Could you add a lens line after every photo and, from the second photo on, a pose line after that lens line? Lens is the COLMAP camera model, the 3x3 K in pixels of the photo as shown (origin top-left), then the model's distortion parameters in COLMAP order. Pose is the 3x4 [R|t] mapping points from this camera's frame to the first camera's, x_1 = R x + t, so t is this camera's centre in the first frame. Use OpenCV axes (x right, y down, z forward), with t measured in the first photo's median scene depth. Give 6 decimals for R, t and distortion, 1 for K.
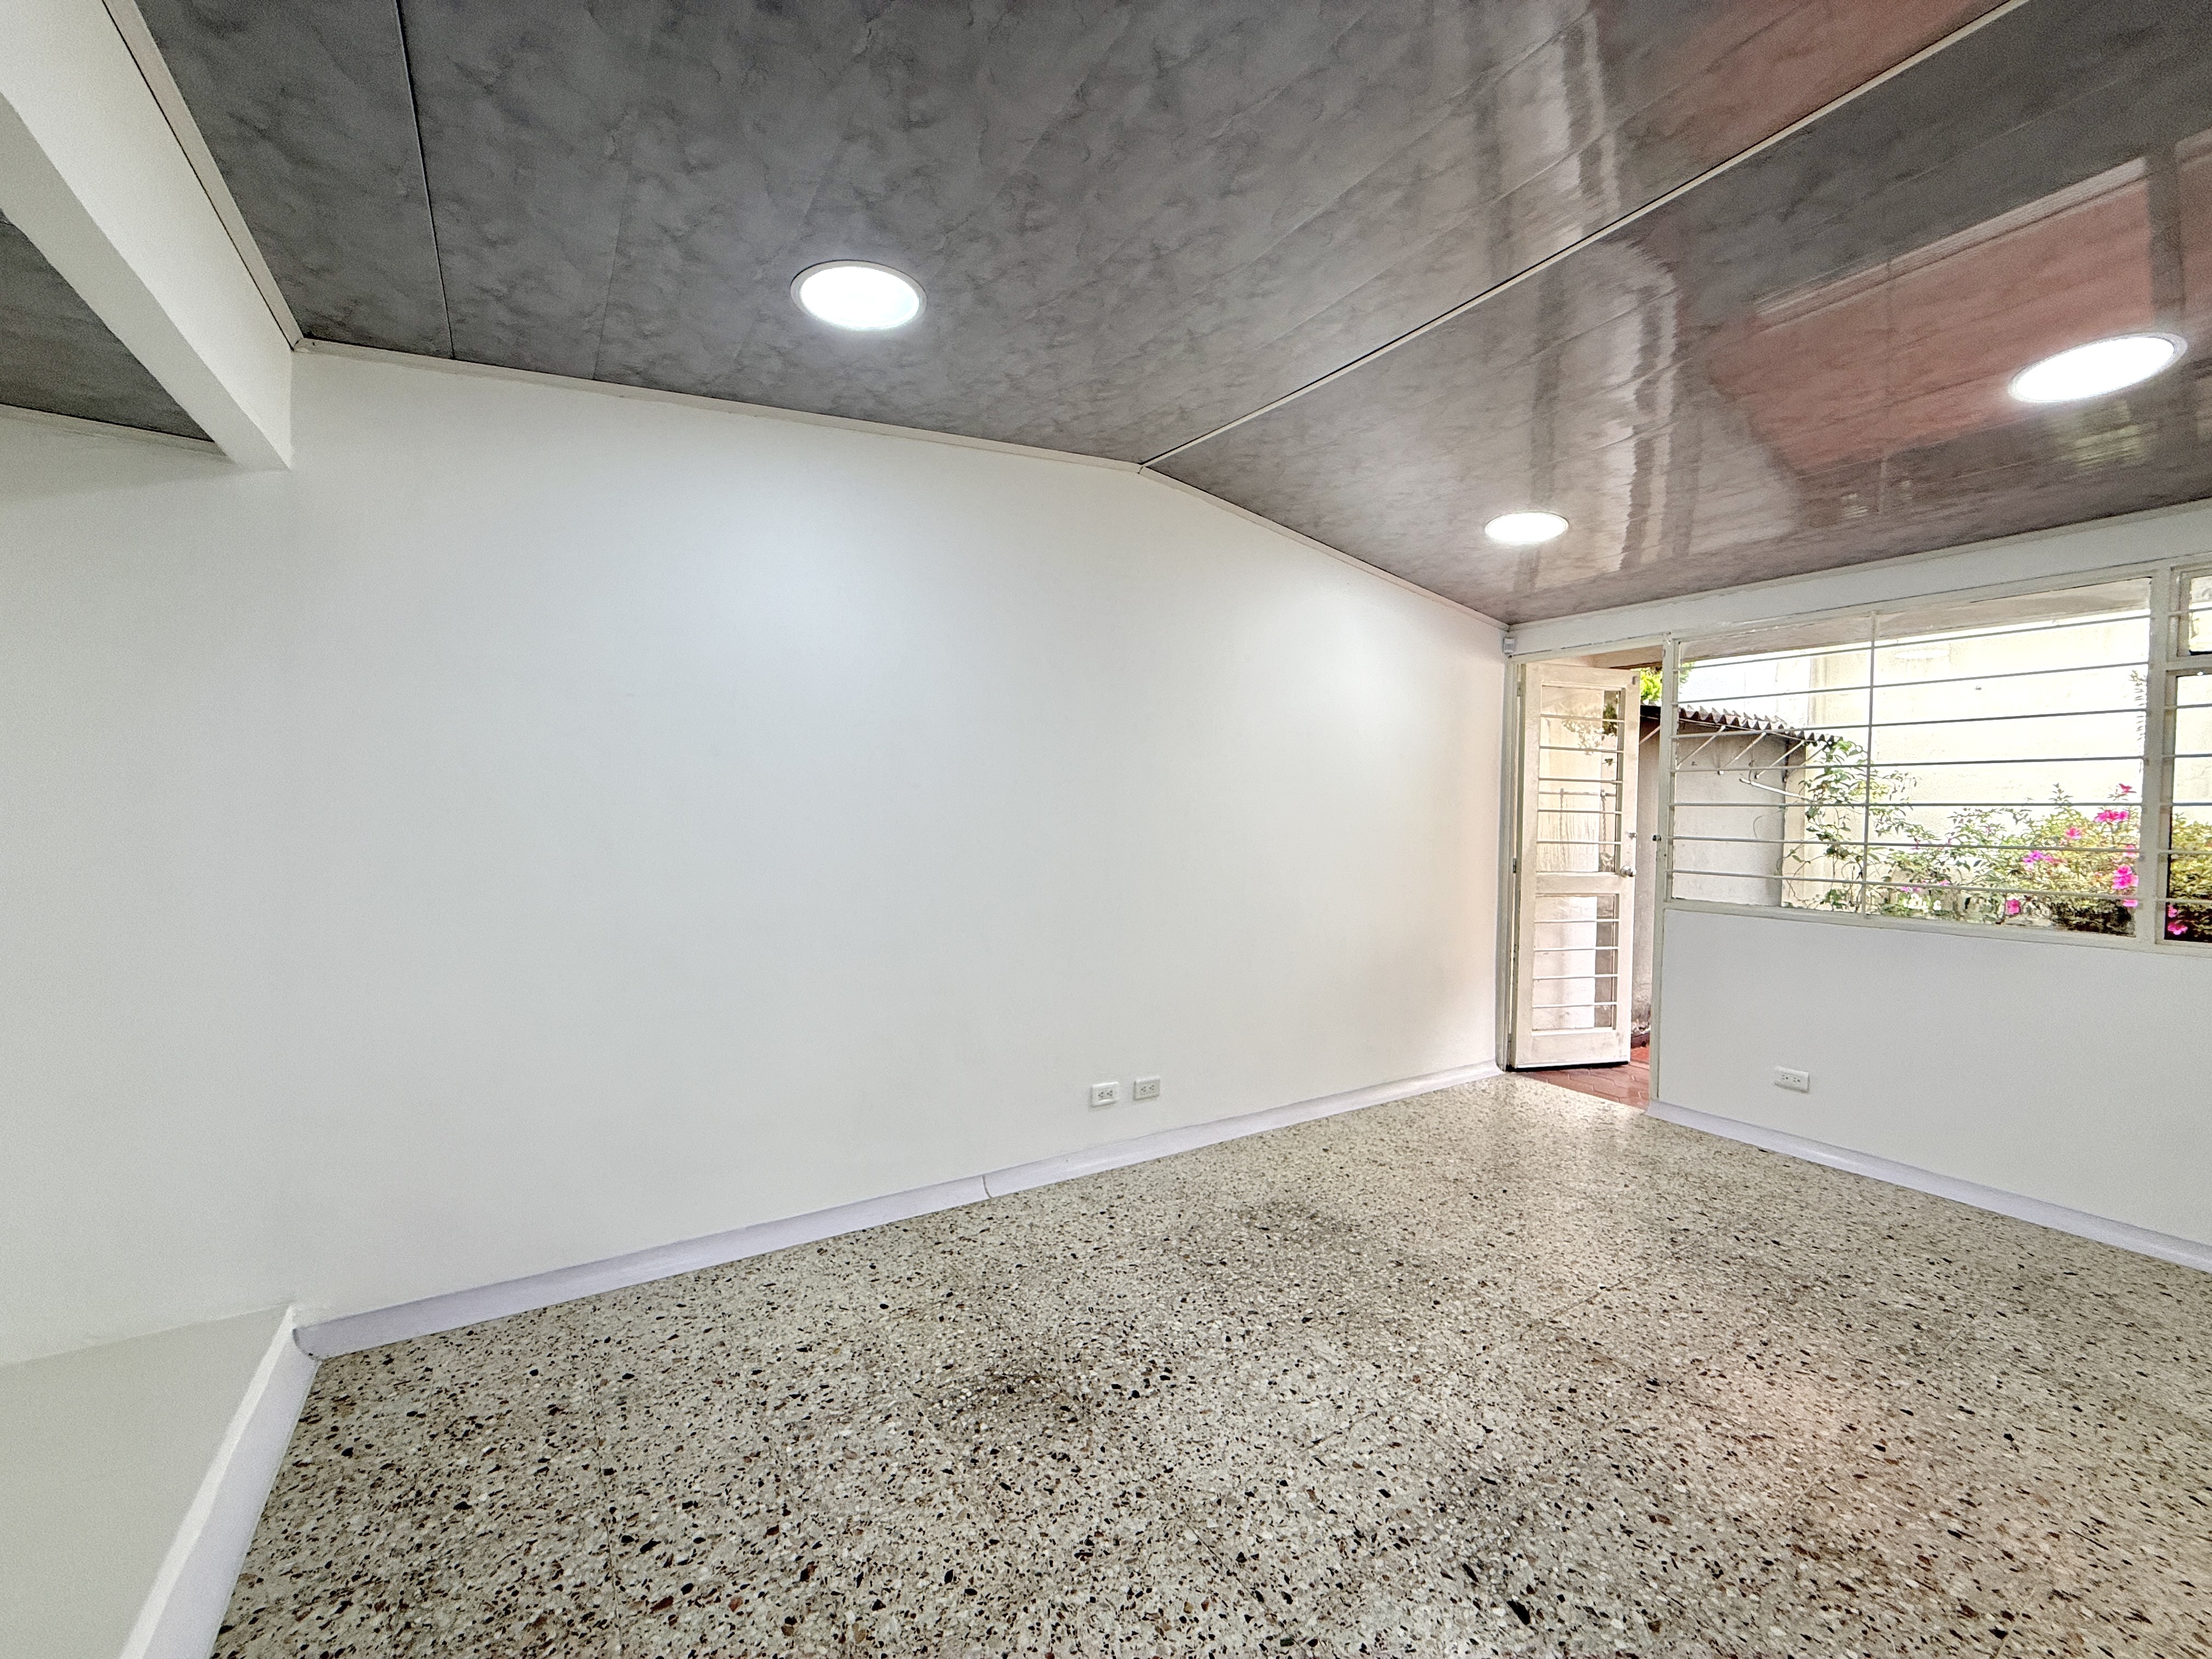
lens RADIAL K [[888.8, 0, 1106.0], [0, 888.8, 827.0], [0, 0, 1]] dist [-0.000696, 0.000808]
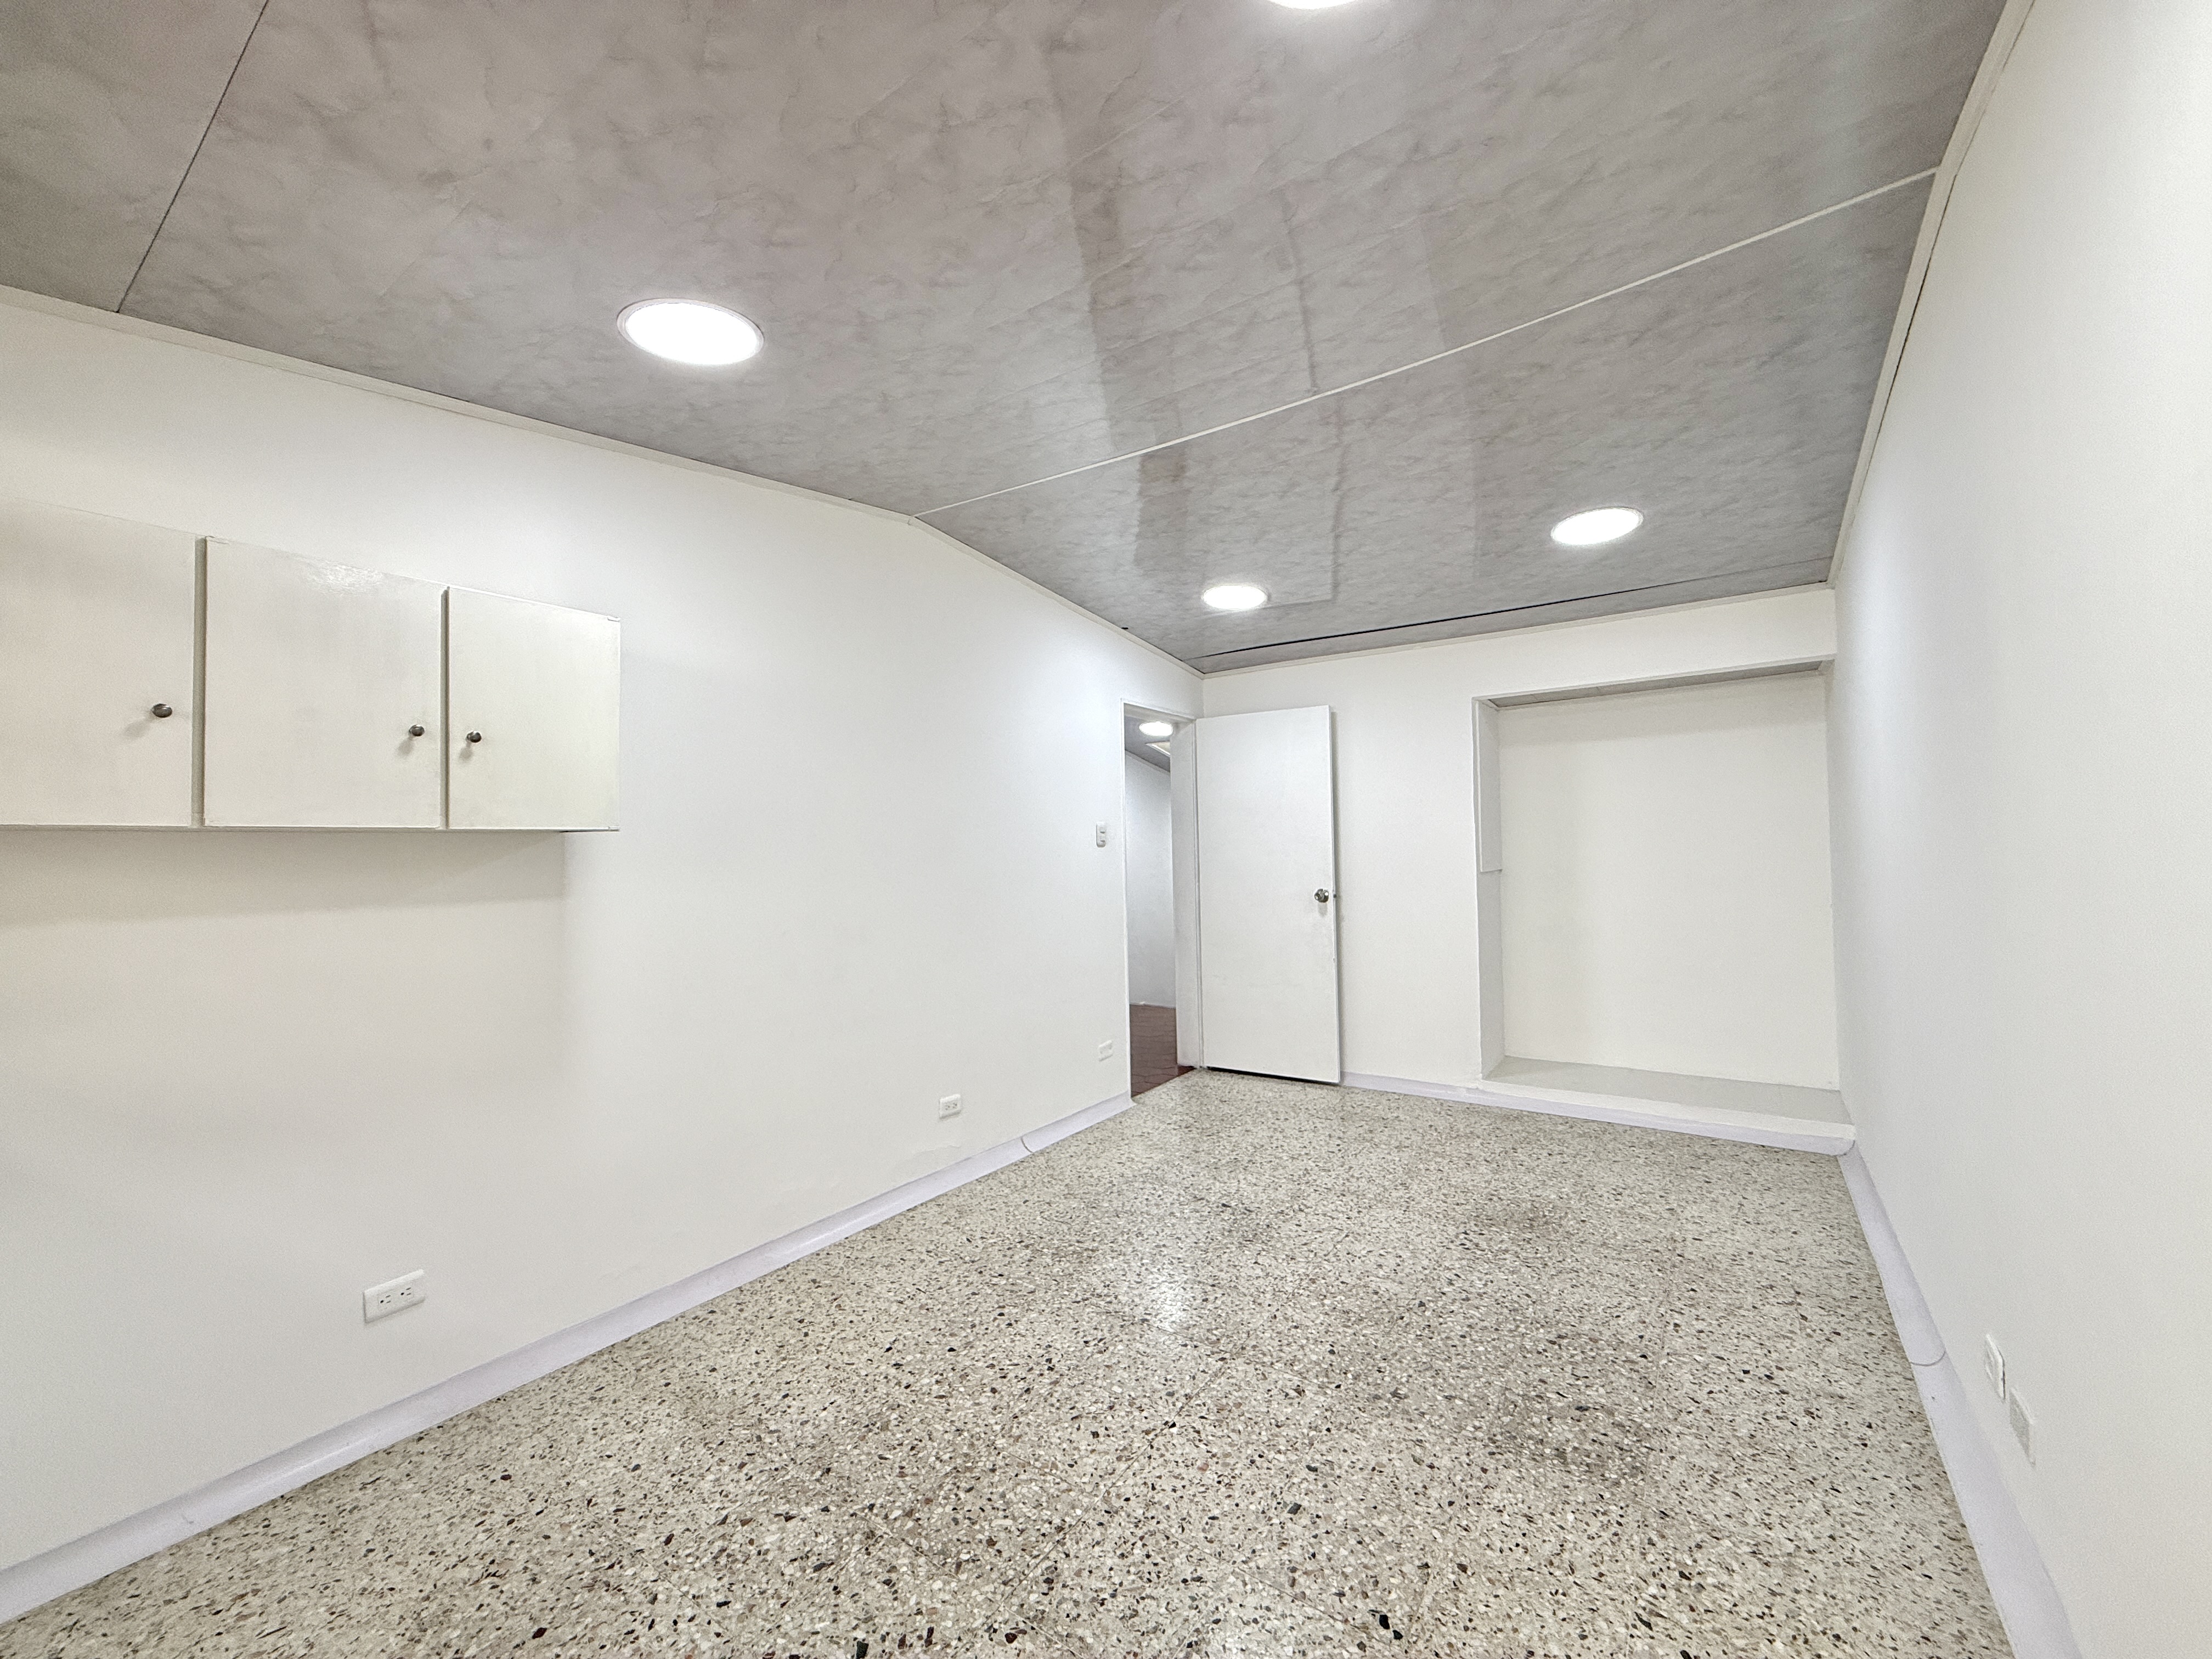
lens RADIAL K [[888.8, 0, 1111.7], [0, 888.8, 830.4], [0, 0, 1]] dist [-0.000696, 0.000808]
pose [[-0.928064, -0.010987, -0.372258, 1.078733], [-0.005631, 0.999864, -0.015472, -0.010396], [0.372378, -0.012263, -0.928000, 2.041617]]
